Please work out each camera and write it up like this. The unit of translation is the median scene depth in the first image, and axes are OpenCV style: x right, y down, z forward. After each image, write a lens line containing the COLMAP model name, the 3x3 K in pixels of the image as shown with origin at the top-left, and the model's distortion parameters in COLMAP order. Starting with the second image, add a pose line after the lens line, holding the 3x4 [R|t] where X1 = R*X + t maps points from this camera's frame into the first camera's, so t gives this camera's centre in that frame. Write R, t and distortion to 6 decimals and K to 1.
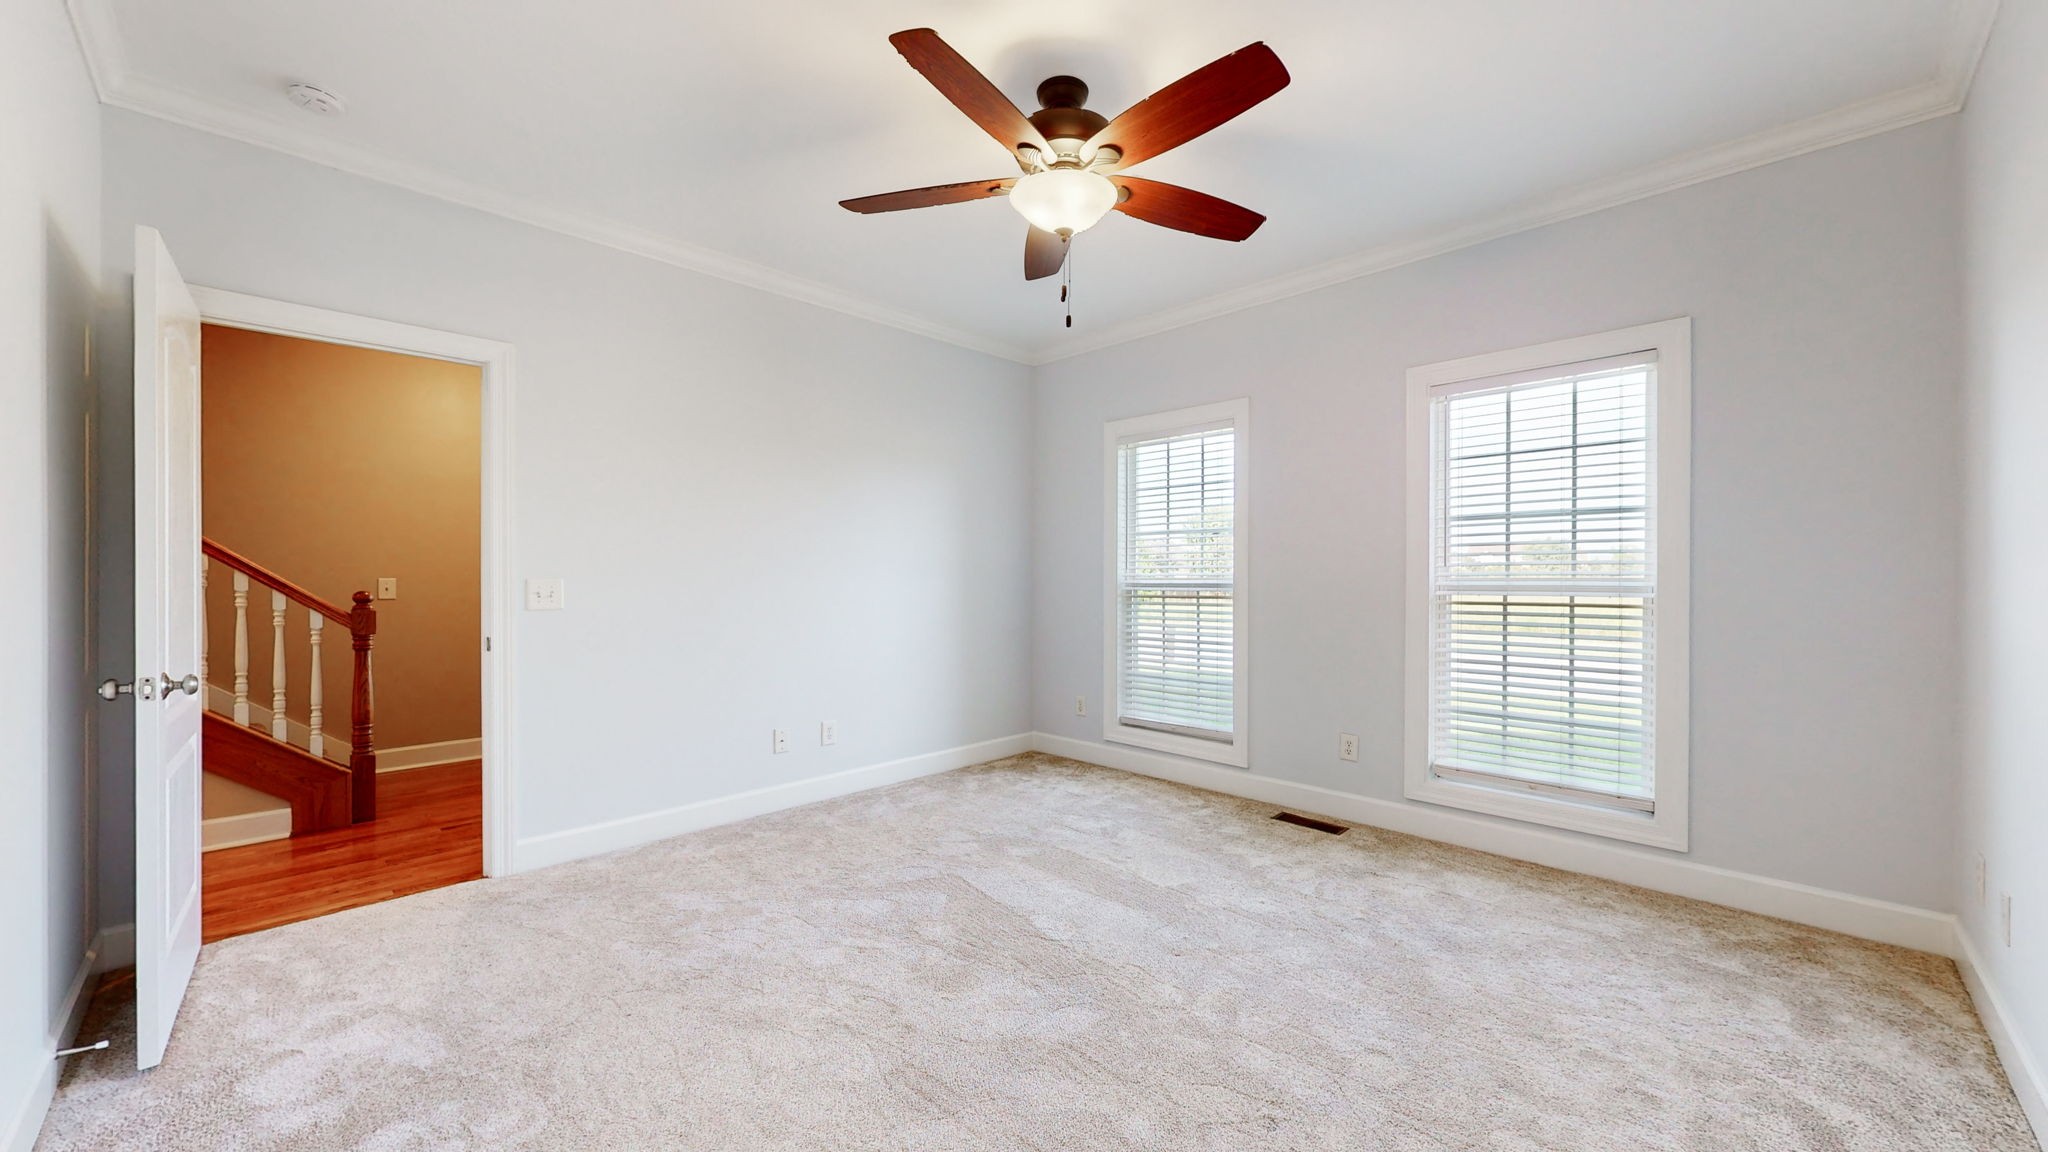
lens RADIAL K [[752.0, 0, 1024.0], [0, 752.0, 576.0], [0, 0, 1]] dist [0.002808, 0.000328]
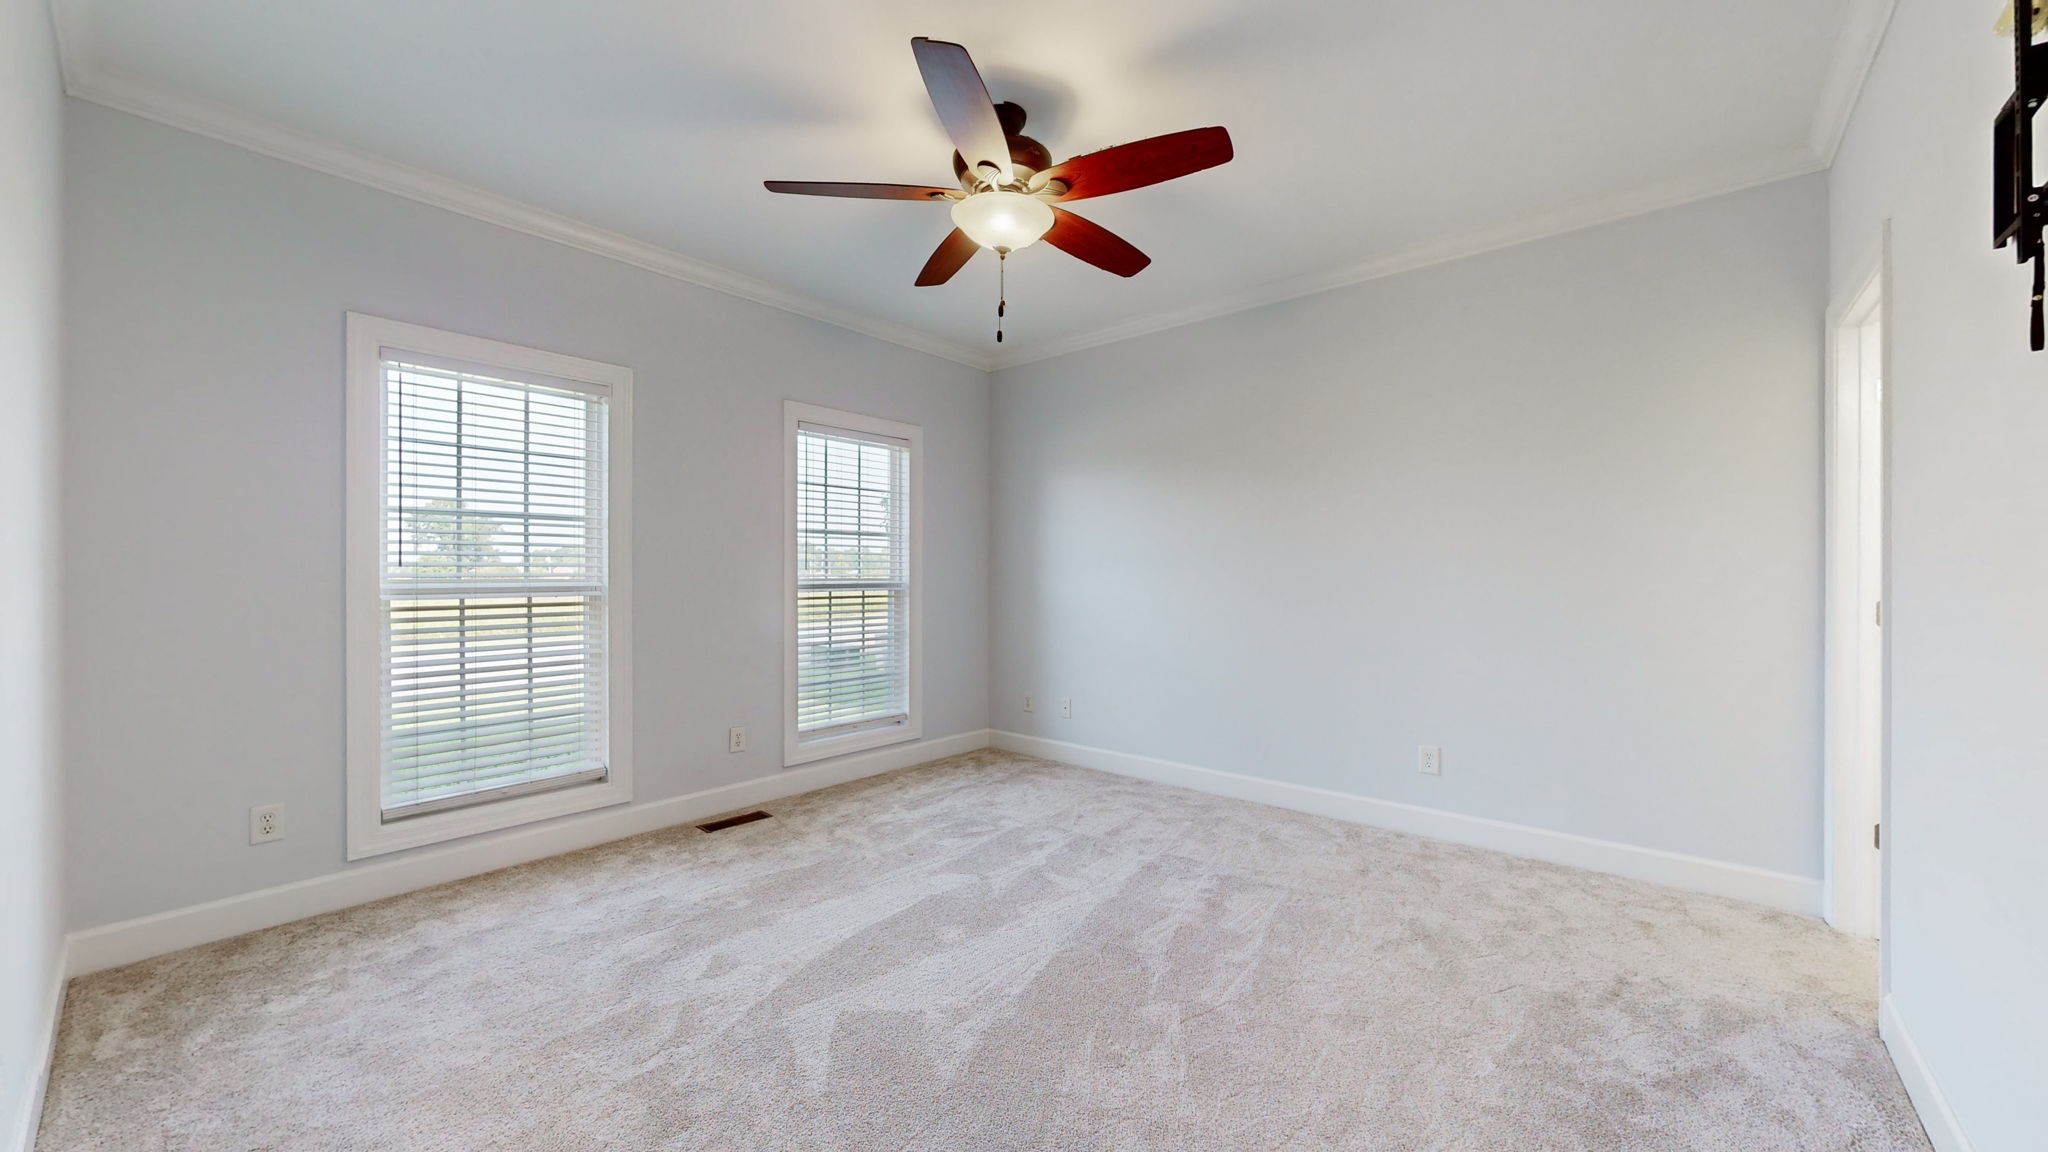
lens RADIAL K [[755.0, 0, 1022.7], [0, 755.0, 583.0], [0, 0, 1]] dist [0.047559, 0.000052]
pose [[-0.048610, -0.008249, 0.998784, -0.525646], [0.002078, 0.999963, 0.008360, 0.000224], [-0.998816, 0.002482, -0.048591, 0.526336]]
